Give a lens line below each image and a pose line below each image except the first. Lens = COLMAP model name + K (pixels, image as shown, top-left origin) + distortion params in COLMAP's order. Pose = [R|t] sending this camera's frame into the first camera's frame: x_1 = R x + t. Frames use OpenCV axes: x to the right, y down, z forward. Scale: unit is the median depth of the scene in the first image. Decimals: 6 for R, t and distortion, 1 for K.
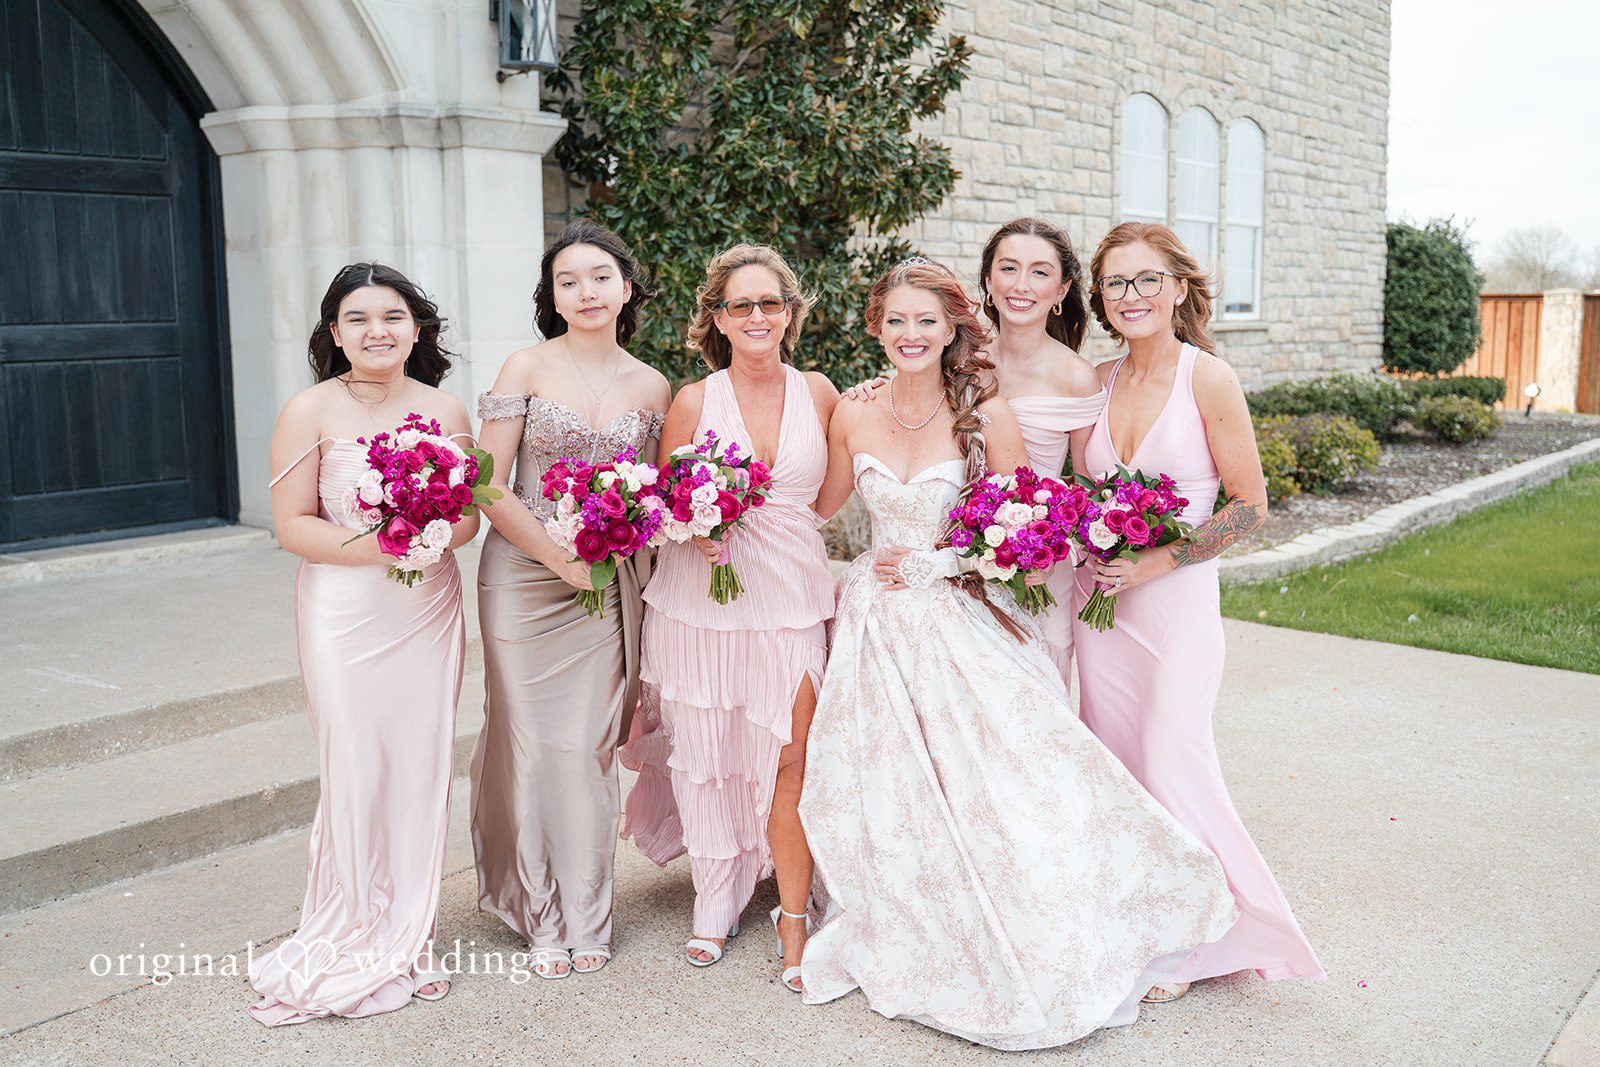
lens RADIAL K [[1546.6, 0, 800.5], [0, 1546.6, 518.9], [0, 0, 1]] dist [-0.131511, 0.167543]
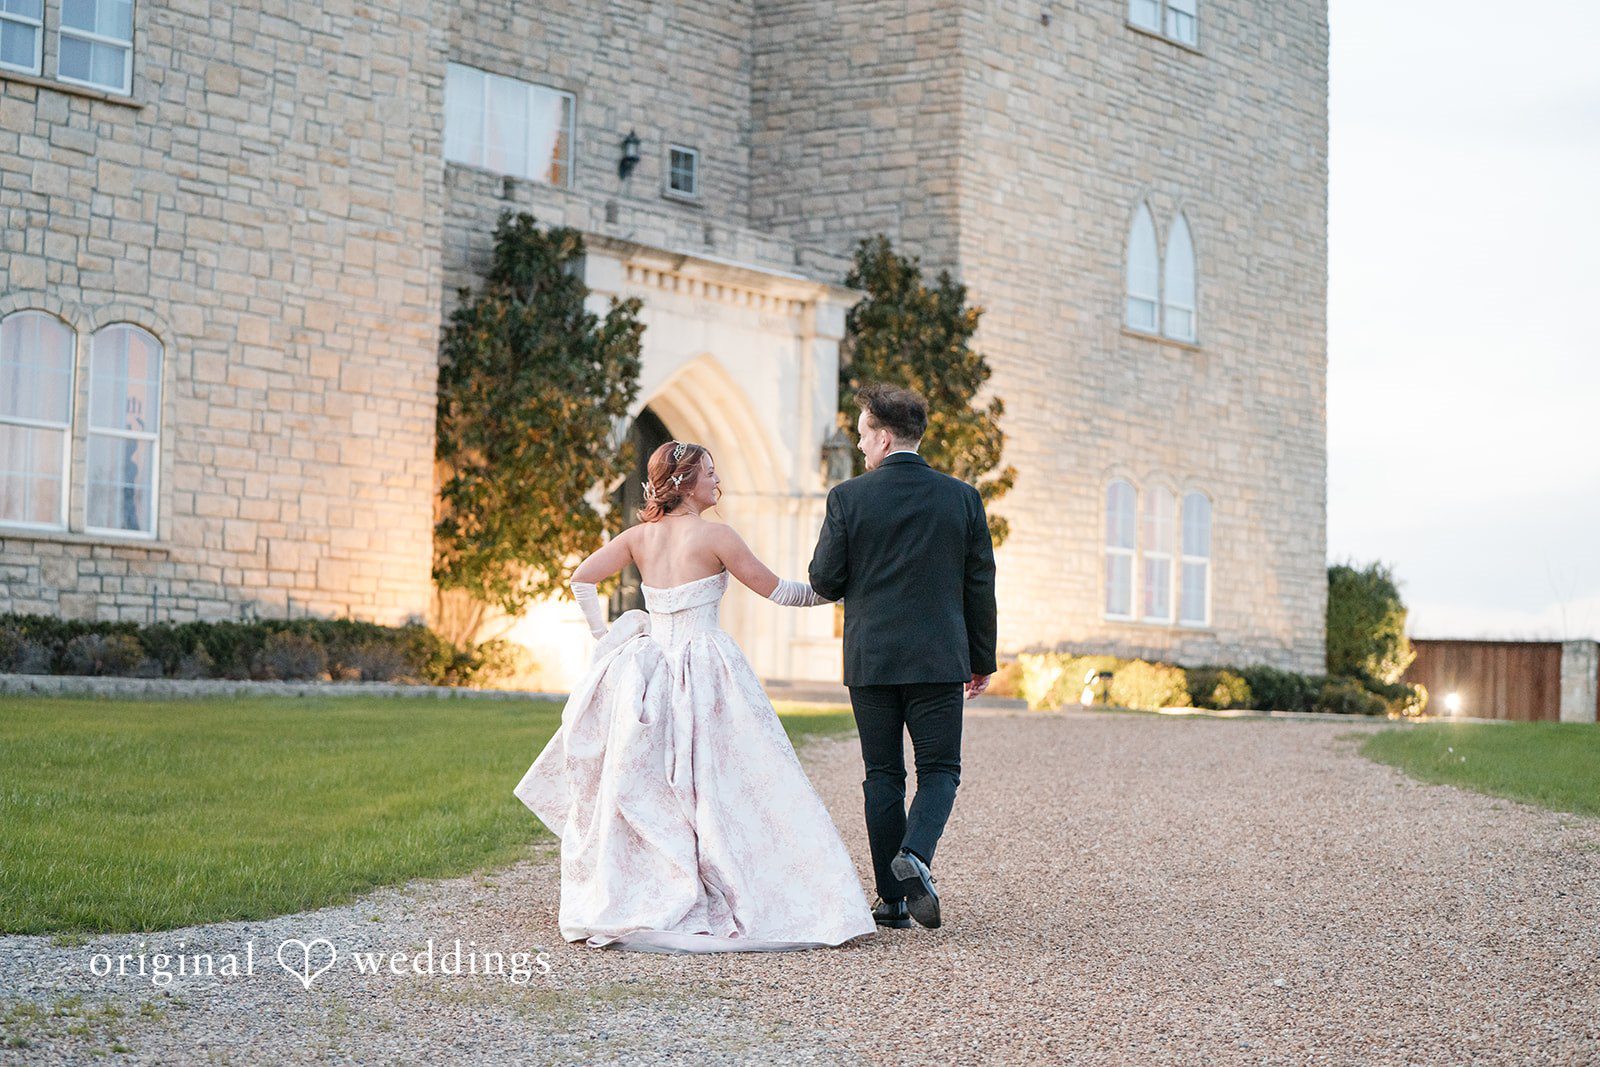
lens RADIAL K [[3248.1, 0, 800.0], [0, 3248.1, 533.5], [0, 0, 1]] dist [-0.243023, 0.309766]
pose [[0.997599, 0.038899, 0.057296, -0.240351], [-0.027131, 0.980737, -0.193441, 0.352780], [-0.063717, 0.191422, 0.979437, -1.819799]]
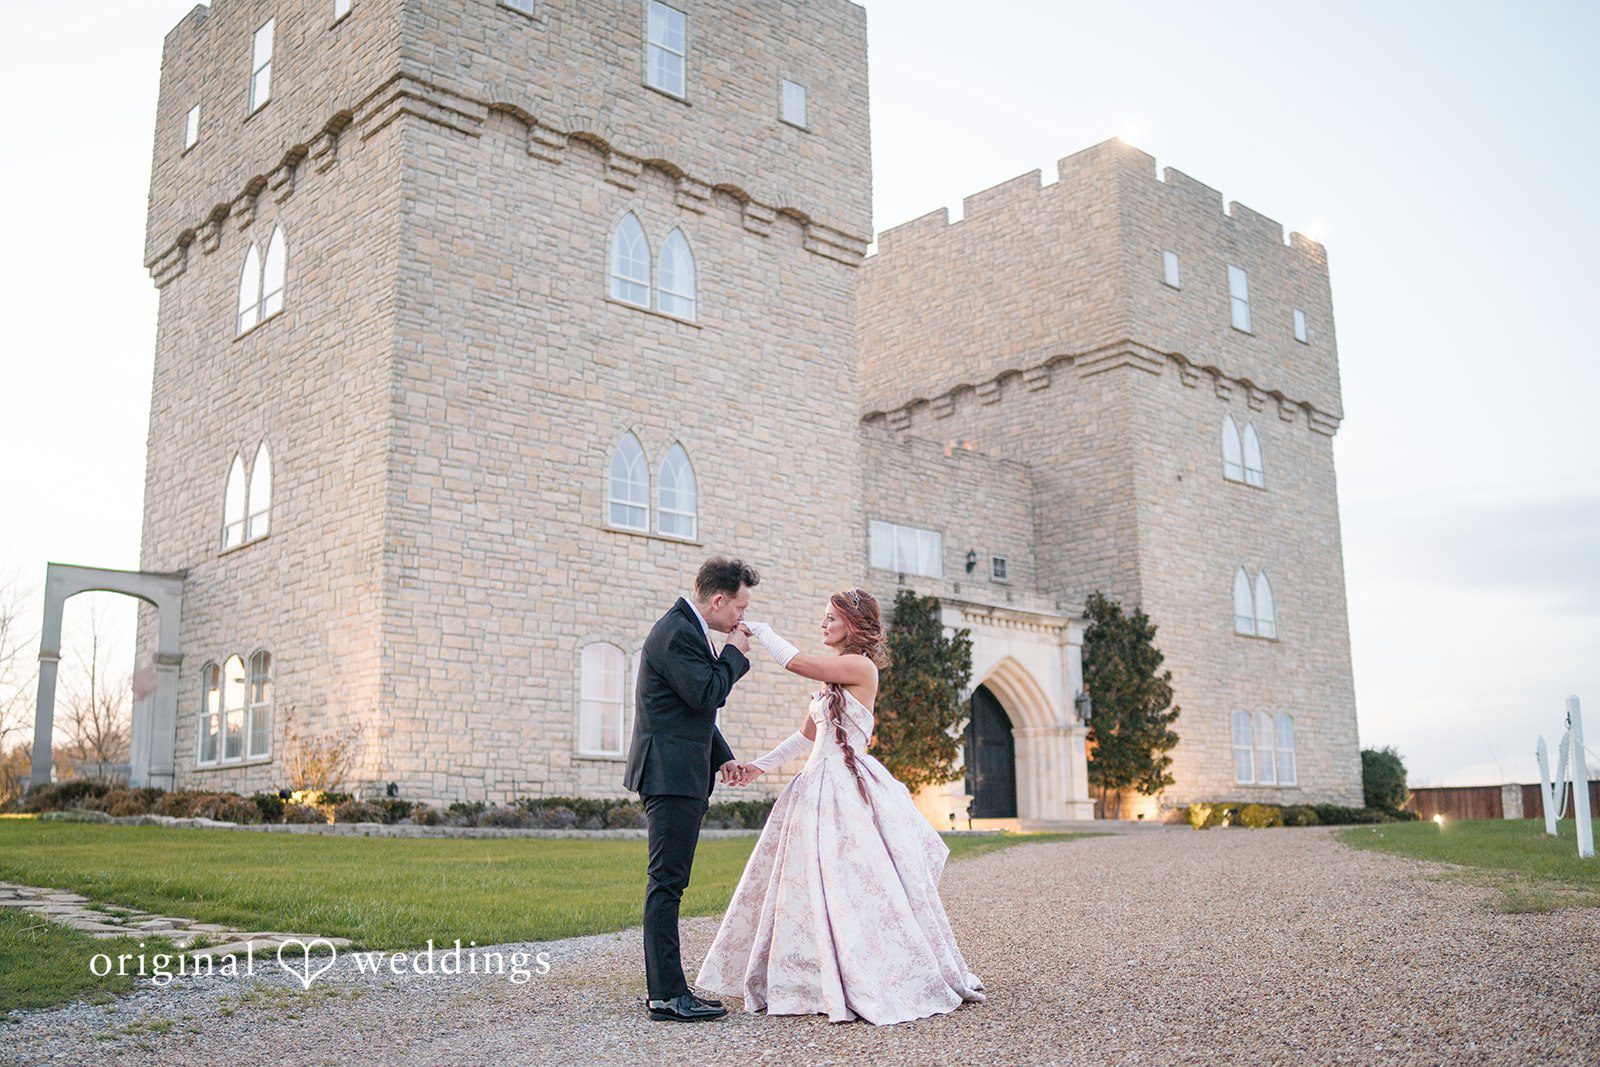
lens RADIAL K [[1546.6, 0, 800.5], [0, 1546.6, 518.9], [0, 0, 1]] dist [-0.131511, 0.167543]
pose [[0.988260, -0.033901, -0.148975, -0.143983], [-0.019829, 0.938366, -0.345075, 0.353939], [0.151491, 0.343978, 0.926677, -1.696388]]
